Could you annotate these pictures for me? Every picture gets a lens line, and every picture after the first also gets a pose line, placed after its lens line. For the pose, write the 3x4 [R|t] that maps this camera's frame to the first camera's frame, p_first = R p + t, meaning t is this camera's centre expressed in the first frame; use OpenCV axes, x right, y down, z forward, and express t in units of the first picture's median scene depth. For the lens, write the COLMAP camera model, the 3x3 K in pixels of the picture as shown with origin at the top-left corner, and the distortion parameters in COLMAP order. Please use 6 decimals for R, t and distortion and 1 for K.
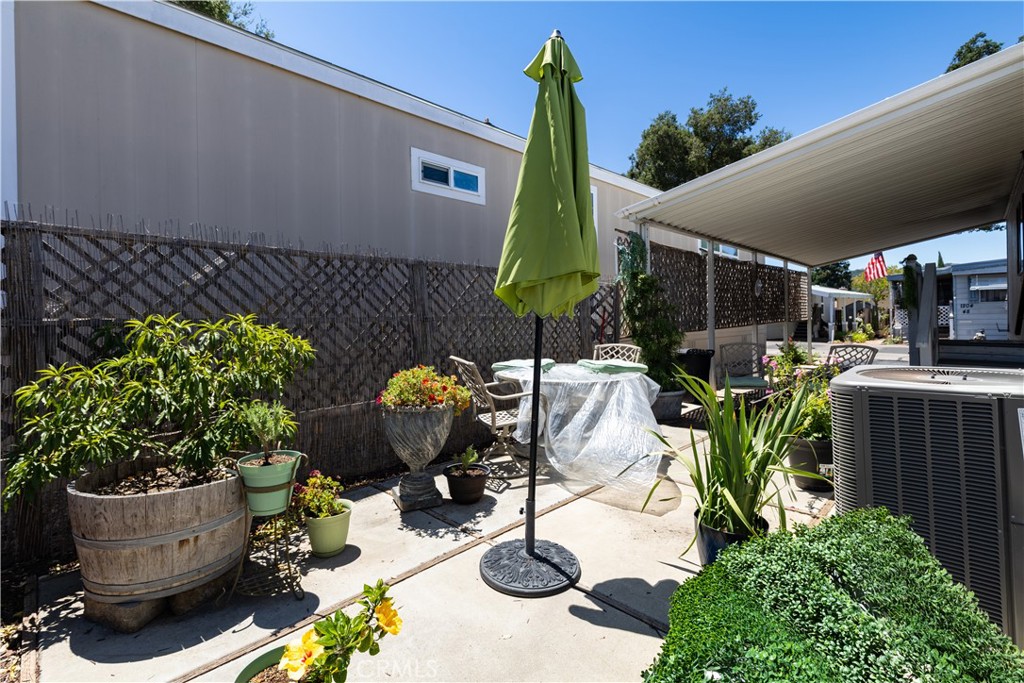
lens RADIAL K [[467.5, 0, 516.1], [0, 467.5, 317.6], [0, 0, 1]] dist [0.004880, -0.001570]
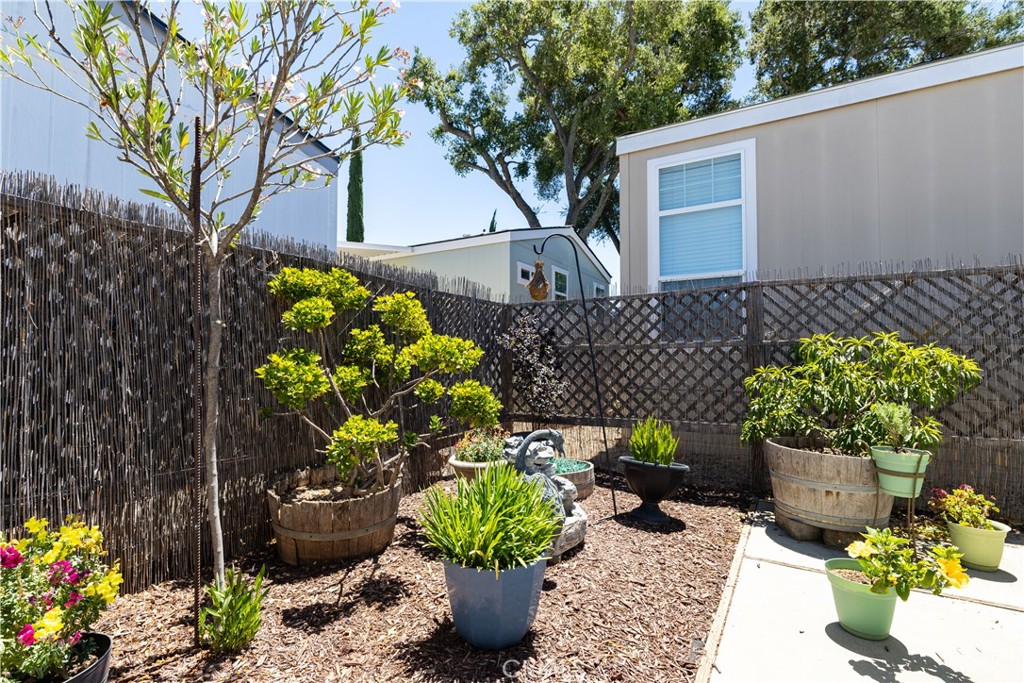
lens RADIAL K [[489.2, 0, 513.9], [0, 489.2, 339.8], [0, 0, 1]] dist [0.005659, -0.000094]
pose [[0.246517, -0.026628, -0.968772, 0.406269], [-0.010059, 0.999498, -0.030033, 0.061301], [0.969086, 0.017149, 0.246126, -0.233477]]
